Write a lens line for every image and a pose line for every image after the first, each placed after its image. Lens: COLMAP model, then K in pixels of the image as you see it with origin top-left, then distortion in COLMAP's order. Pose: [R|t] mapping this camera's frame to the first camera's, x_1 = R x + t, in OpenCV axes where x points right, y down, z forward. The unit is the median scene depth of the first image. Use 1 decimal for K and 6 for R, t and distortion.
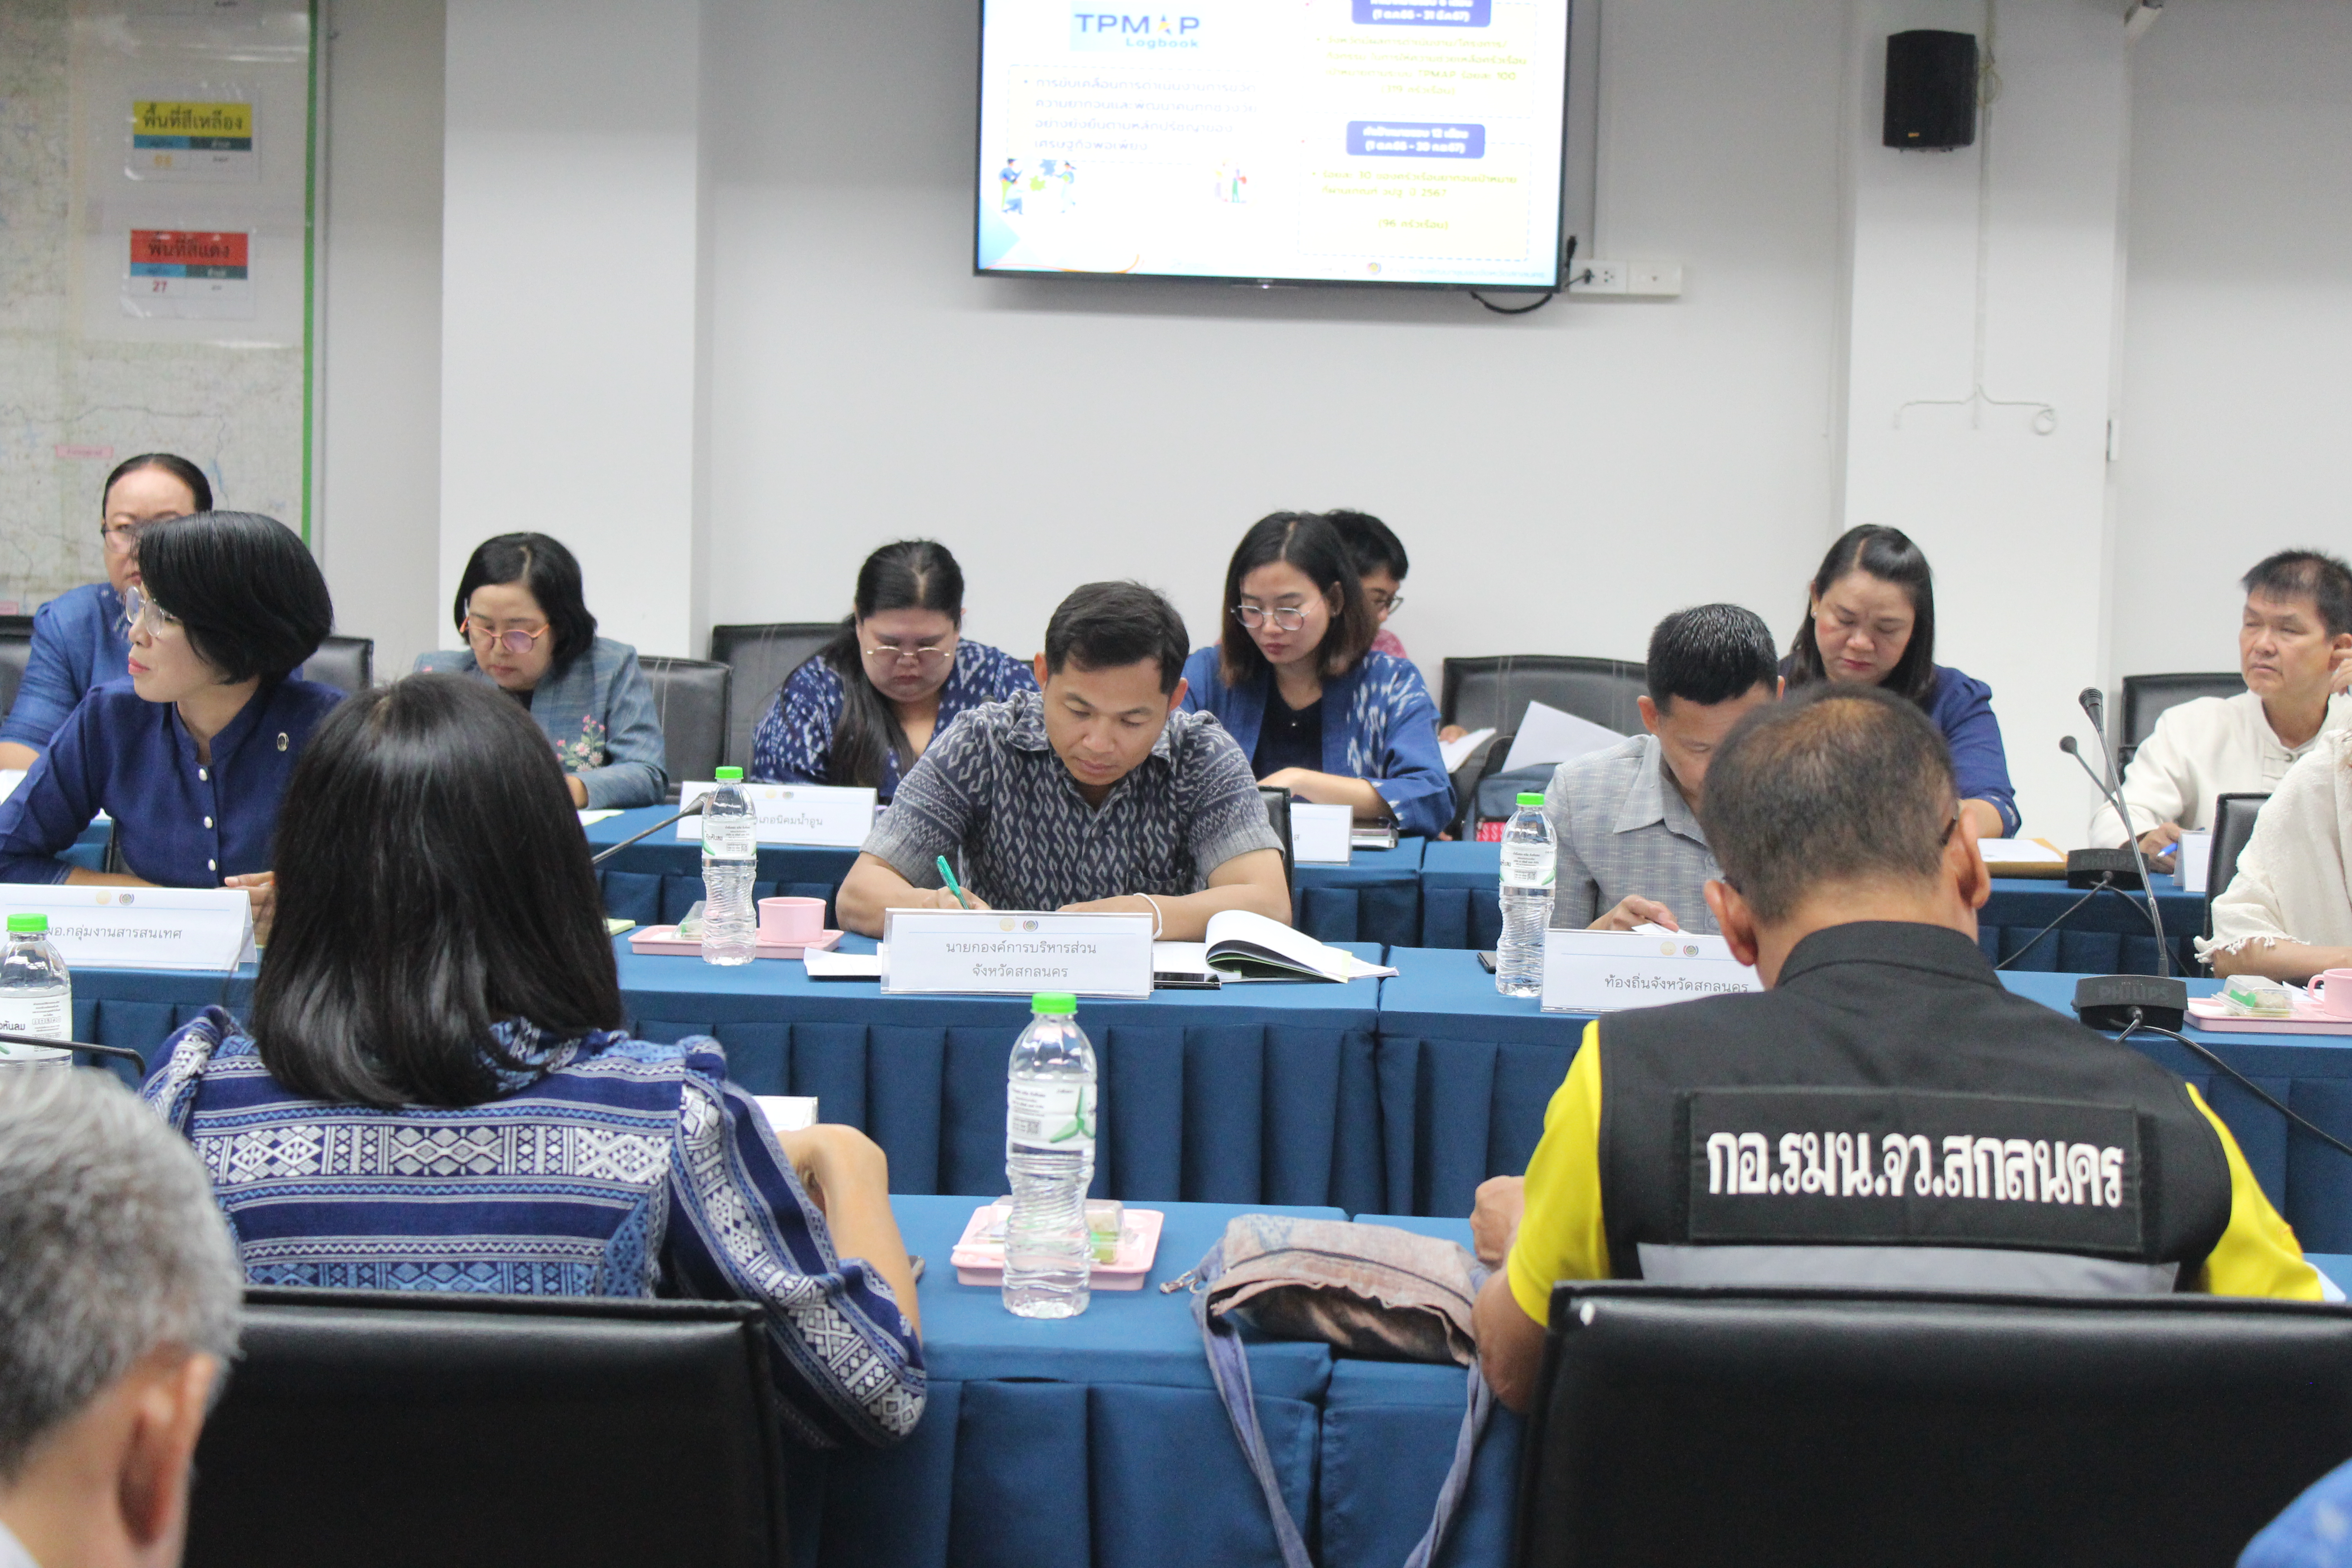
lens RADIAL K [[4123.1, 0, 1166.8], [0, 4123.1, 739.5], [0, 0, 1]] dist [0.011022, 0.000000]
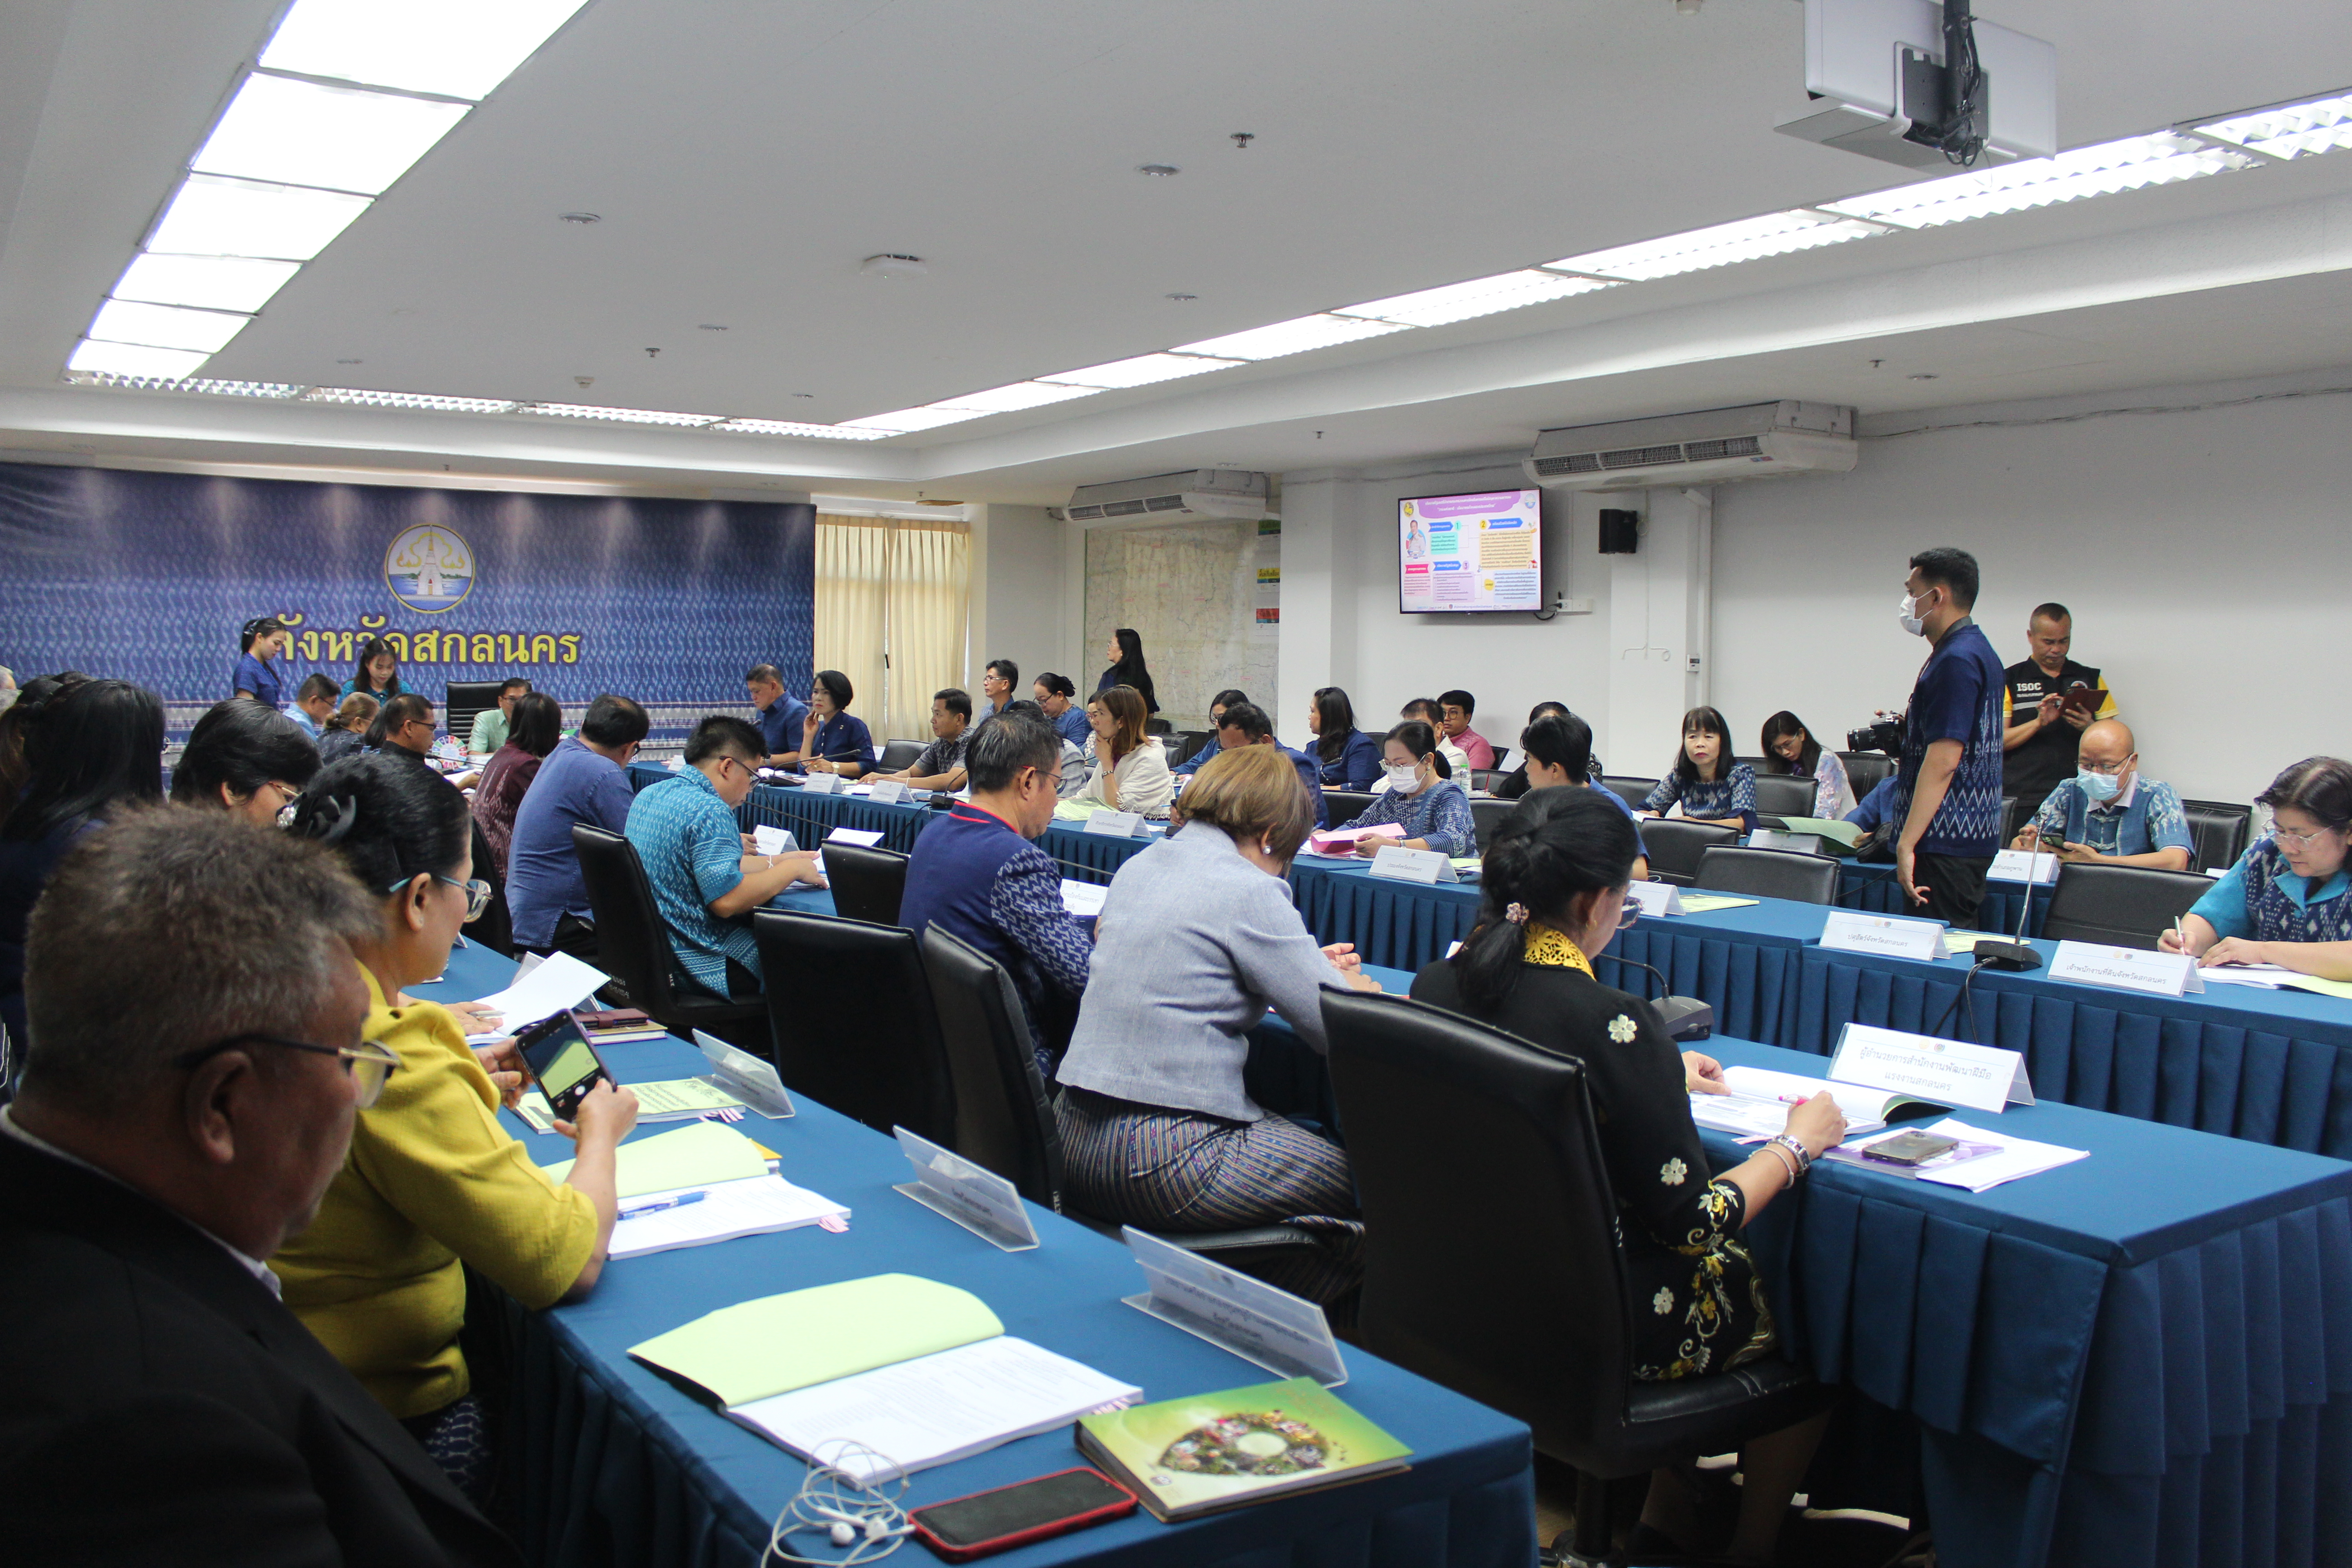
lens RADIAL K [[1960.6, 0, 1168.9], [0, 1960.6, 765.3], [0, 0, 1]] dist [-0.169670, 0.154211]
pose [[0.611929, 0.022038, -0.790606, 1.364133], [-0.053173, 0.998496, -0.013323, 0.031952], [0.789124, 0.050192, 0.612180, 0.038595]]
